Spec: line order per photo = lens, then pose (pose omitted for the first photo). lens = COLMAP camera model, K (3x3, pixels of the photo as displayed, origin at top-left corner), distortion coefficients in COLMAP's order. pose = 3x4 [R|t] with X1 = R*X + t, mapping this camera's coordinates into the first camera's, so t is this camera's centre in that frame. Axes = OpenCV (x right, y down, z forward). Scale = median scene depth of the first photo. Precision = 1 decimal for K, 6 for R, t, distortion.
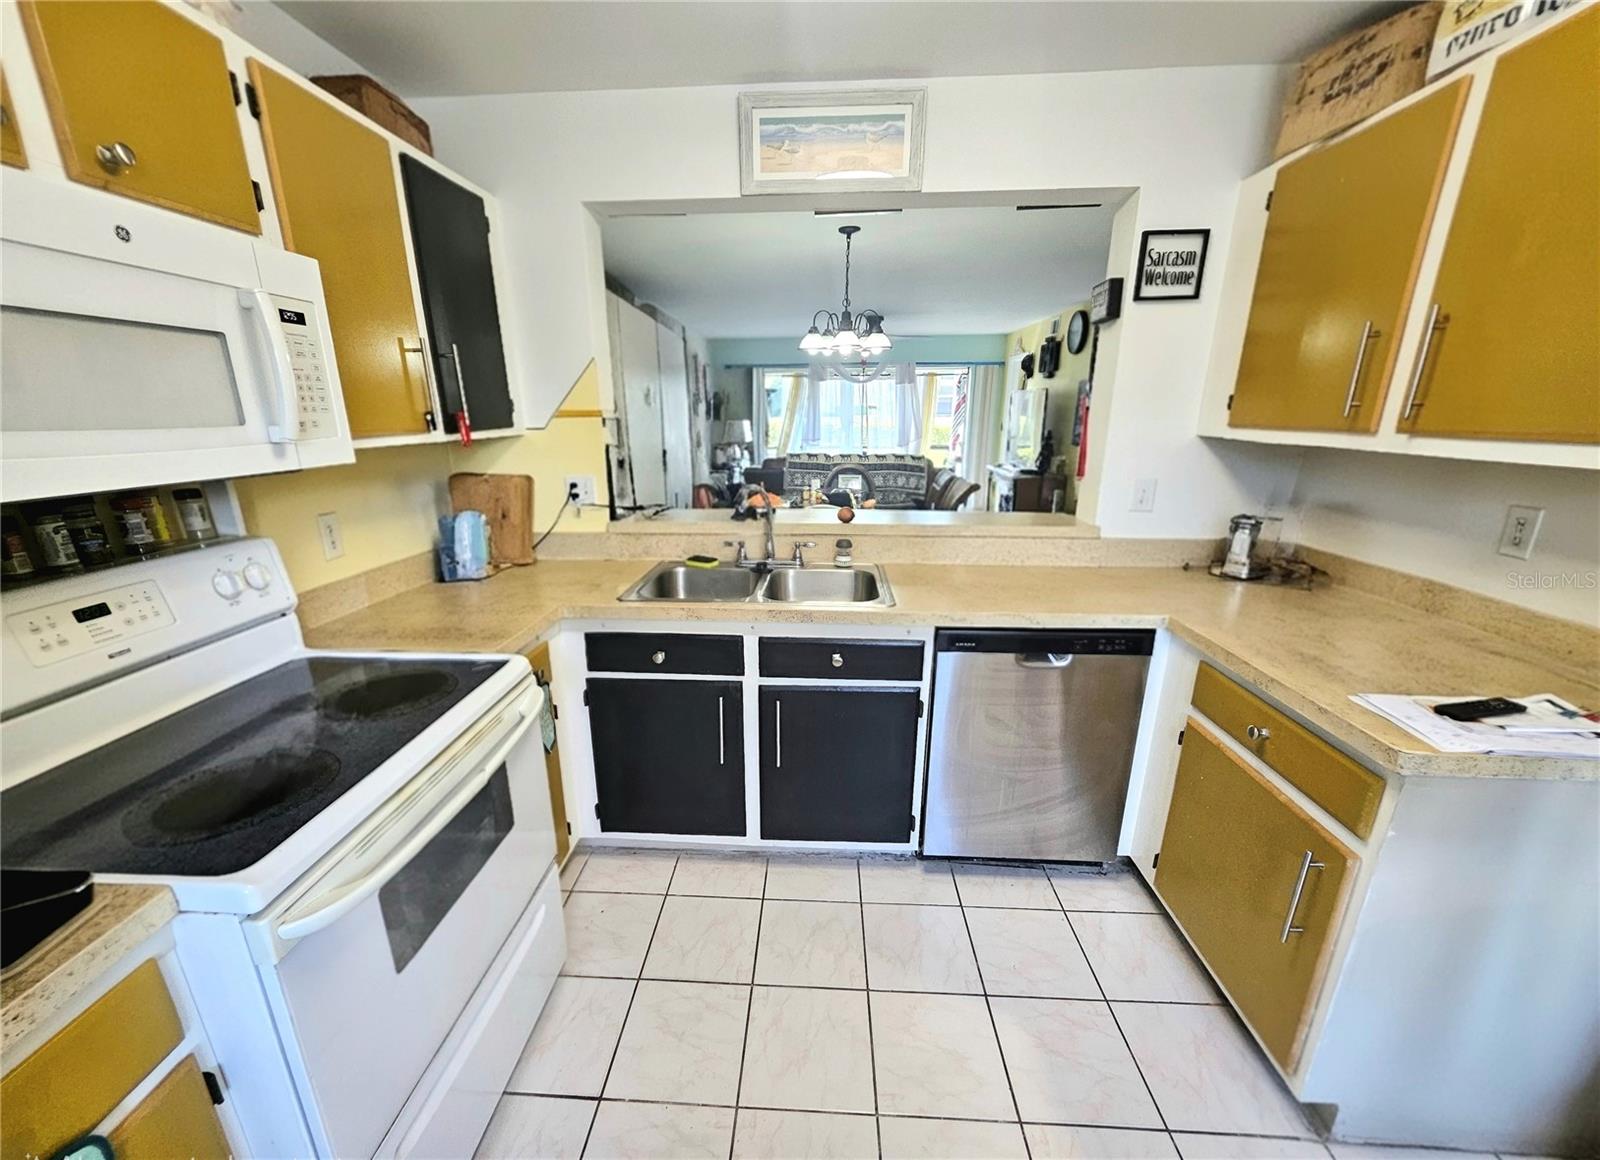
lens RADIAL K [[543.3, 0, 784.3], [0, 543.3, 608.4], [0, 0, 1]] dist [-0.003479, 0.000424]
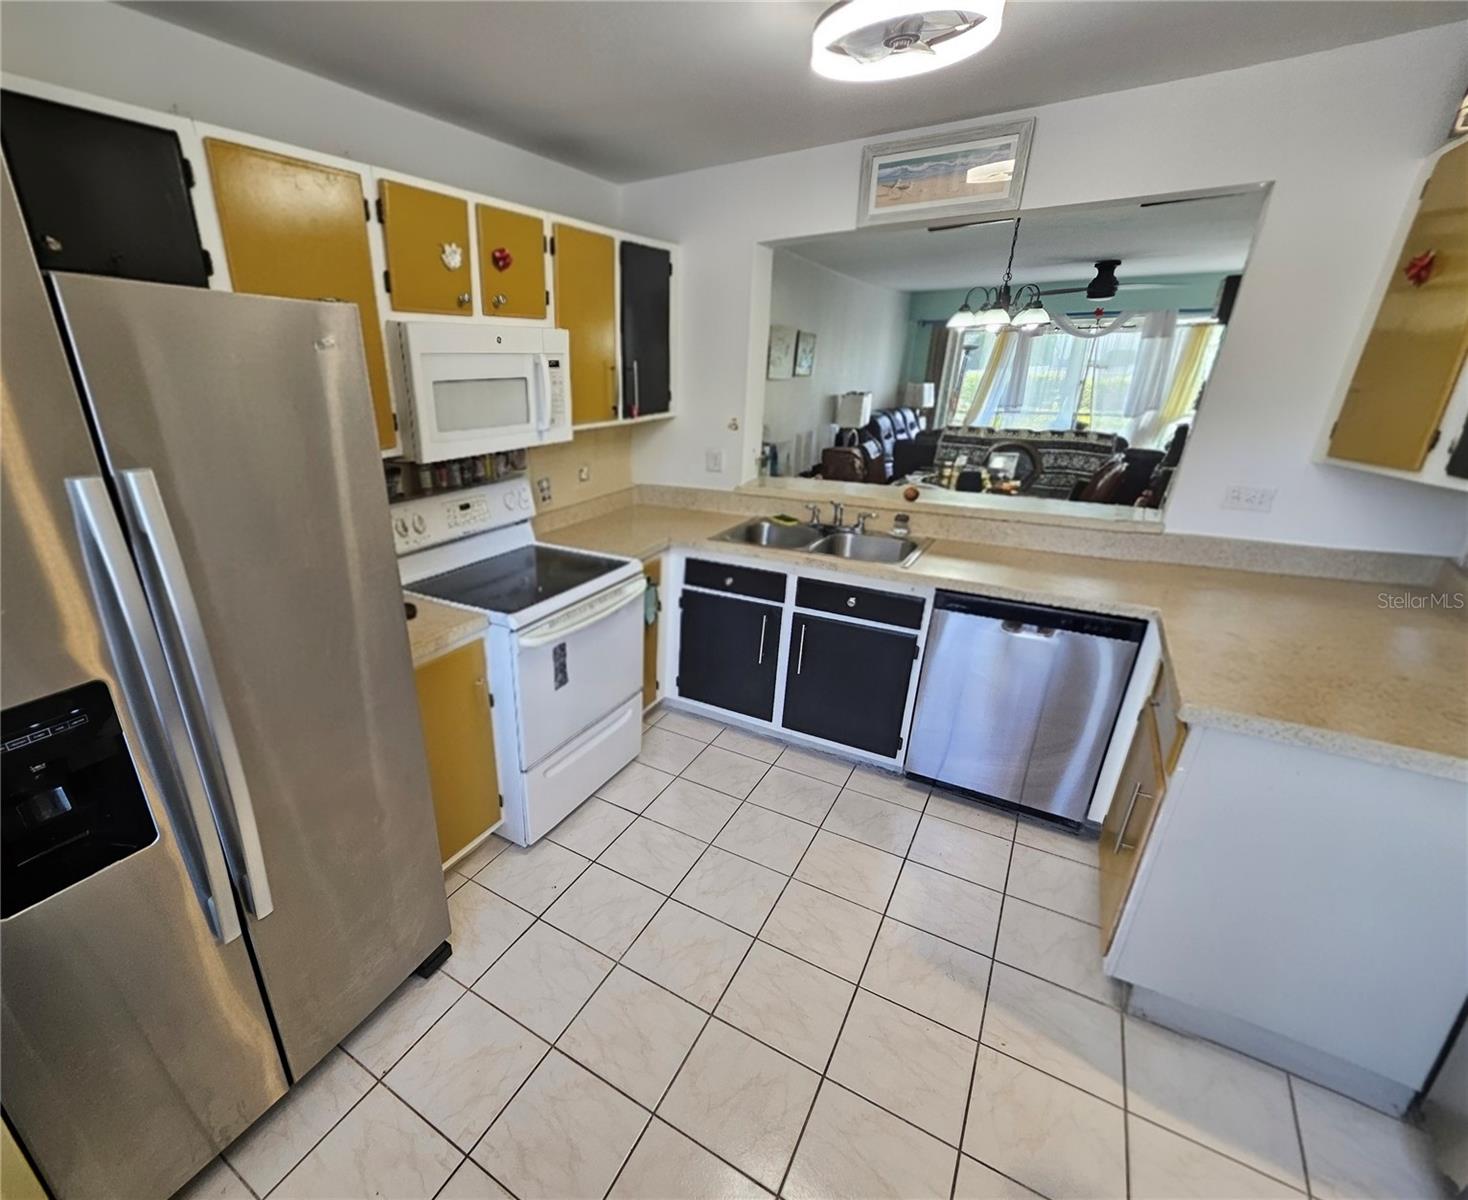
lens RADIAL K [[619.6, 0, 730.3], [0, 619.6, 599.1], [0, 0, 1]] dist [-0.002398, -0.000363]
pose [[0.912223, 0.149402, -0.381481, 0.384214], [-0.141330, 0.988736, 0.049269, 0.053646], [0.384545, 0.008970, 0.923063, -0.481423]]
